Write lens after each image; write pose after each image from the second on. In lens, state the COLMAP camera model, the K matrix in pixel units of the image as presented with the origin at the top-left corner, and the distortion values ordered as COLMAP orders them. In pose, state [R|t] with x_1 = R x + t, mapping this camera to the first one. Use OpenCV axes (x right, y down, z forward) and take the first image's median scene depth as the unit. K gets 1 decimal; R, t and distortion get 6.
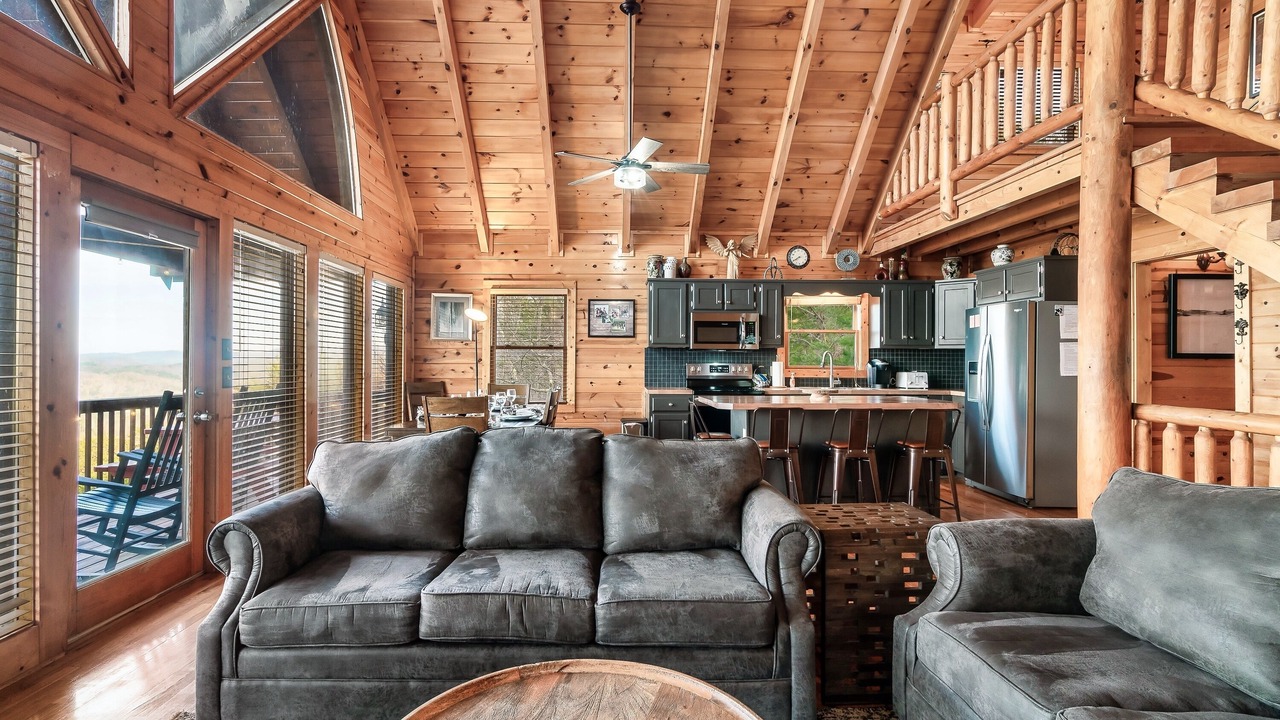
lens RADIAL K [[588.4, 0, 637.6], [0, 588.4, 355.2], [0, 0, 1]] dist [-0.002229, 0.001131]
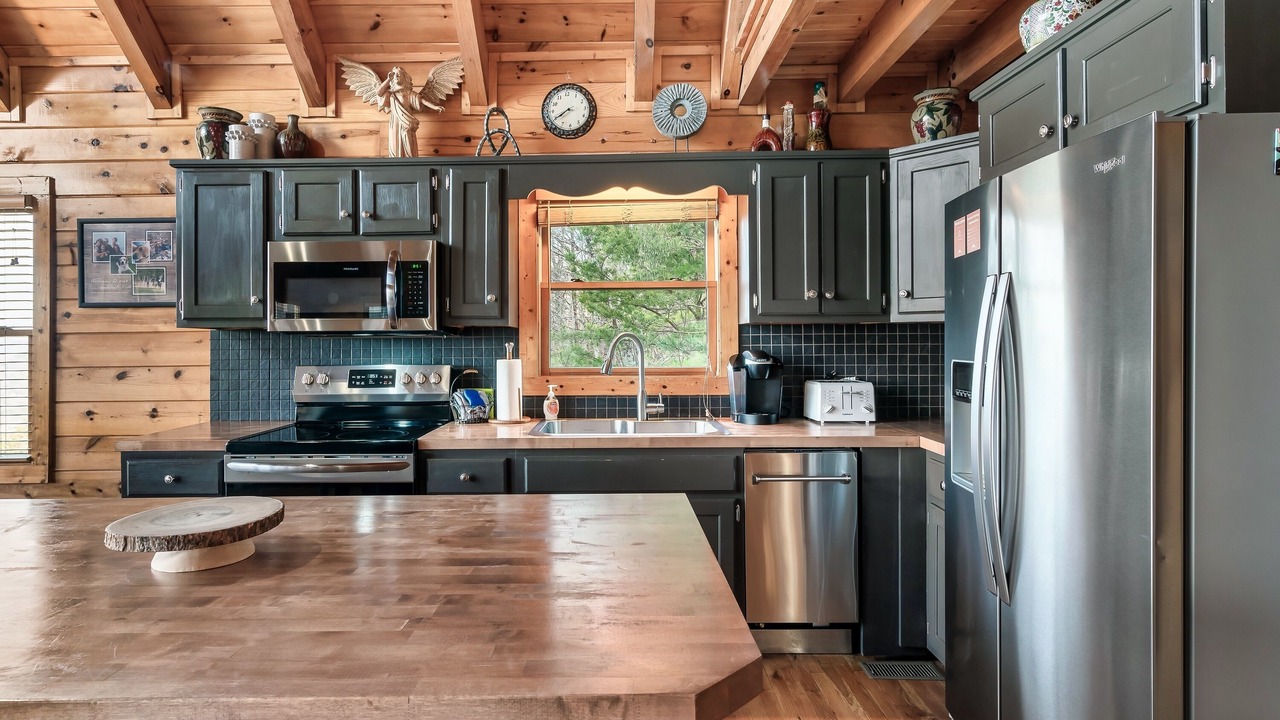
lens RADIAL K [[661.7, 0, 633.2], [0, 661.7, 343.5], [0, 0, 1]] dist [0.002513, 0.001470]
pose [[0.998961, -0.012637, -0.043777, 0.344937], [0.013030, 0.999877, 0.008721, -0.002965], [0.043662, -0.009282, 0.999003, 0.536861]]
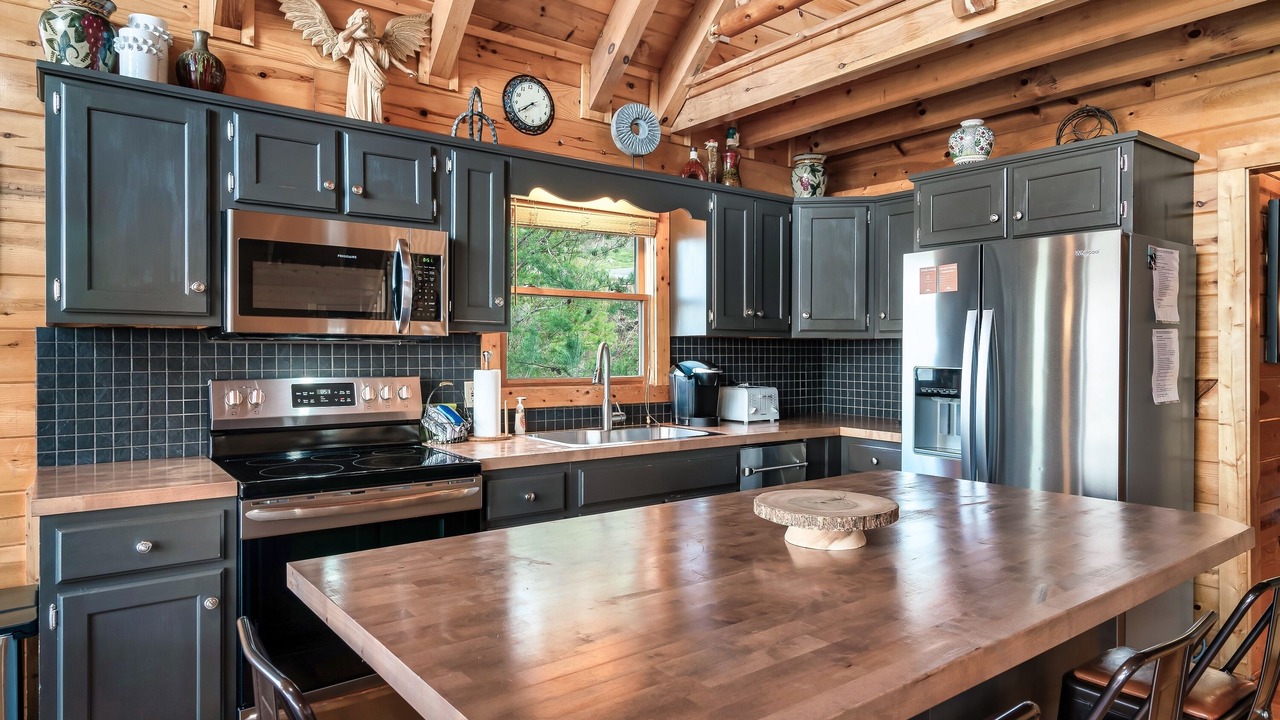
lens RADIAL K [[746.8, 0, 621.7], [0, 746.8, 355.7], [0, 0, 1]] dist [0.005977, 0.002641]
pose [[0.824141, -0.005974, 0.566353, 0.039382], [-0.002256, 0.999902, 0.013830, -0.004526], [-0.566380, -0.012676, 0.824047, 0.559385]]
